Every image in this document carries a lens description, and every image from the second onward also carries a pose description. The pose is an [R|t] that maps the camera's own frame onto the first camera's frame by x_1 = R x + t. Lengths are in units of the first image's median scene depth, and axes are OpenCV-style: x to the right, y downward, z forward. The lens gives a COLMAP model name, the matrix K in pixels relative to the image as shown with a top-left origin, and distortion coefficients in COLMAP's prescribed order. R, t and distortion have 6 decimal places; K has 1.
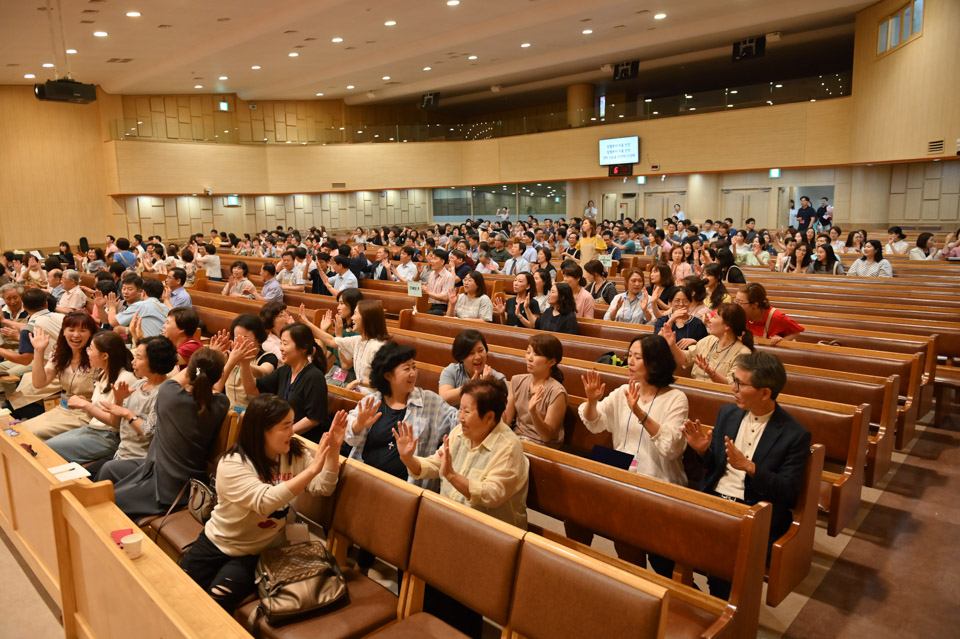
lens RADIAL K [[675.3, 0, 483.5], [0, 675.3, 318.0], [0, 0, 1]] dist [0.008600, 0.002734]
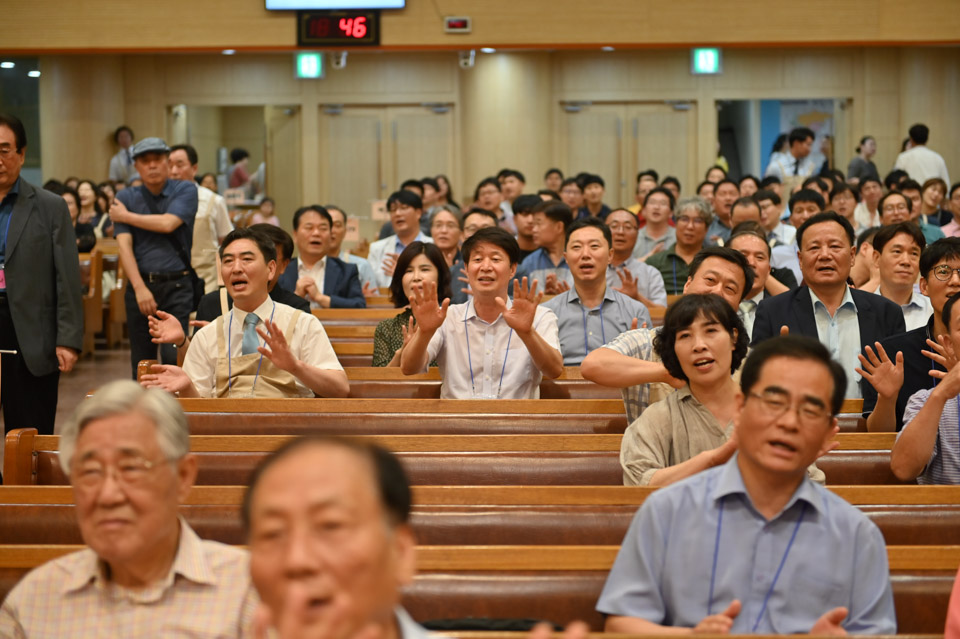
lens RADIAL K [[1898.9, 0, 482.6], [0, 1898.9, 325.2], [0, 0, 1]] dist [0.058850, 0.000000]
pose [[0.762065, -0.039340, 0.646305, -0.327579], [0.095994, 0.993987, -0.052685, -0.024646], [-0.640346, 0.102191, 0.761259, 0.279959]]
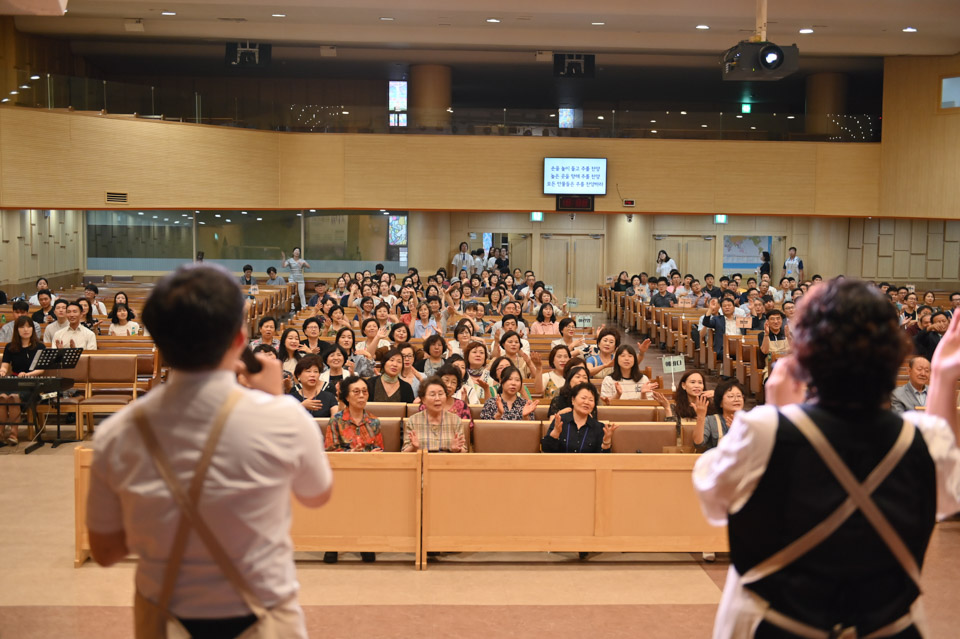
lens RADIAL K [[1152.5, 0, 498.5], [0, 1152.5, 307.3], [0, 0, 1]] dist [0.056979, 0.000000]
pose [[0.686128, -0.012757, 0.727369, -0.714961], [0.089509, 0.993730, -0.067005, -0.036929], [-0.721953, 0.111080, 0.682967, 0.246158]]
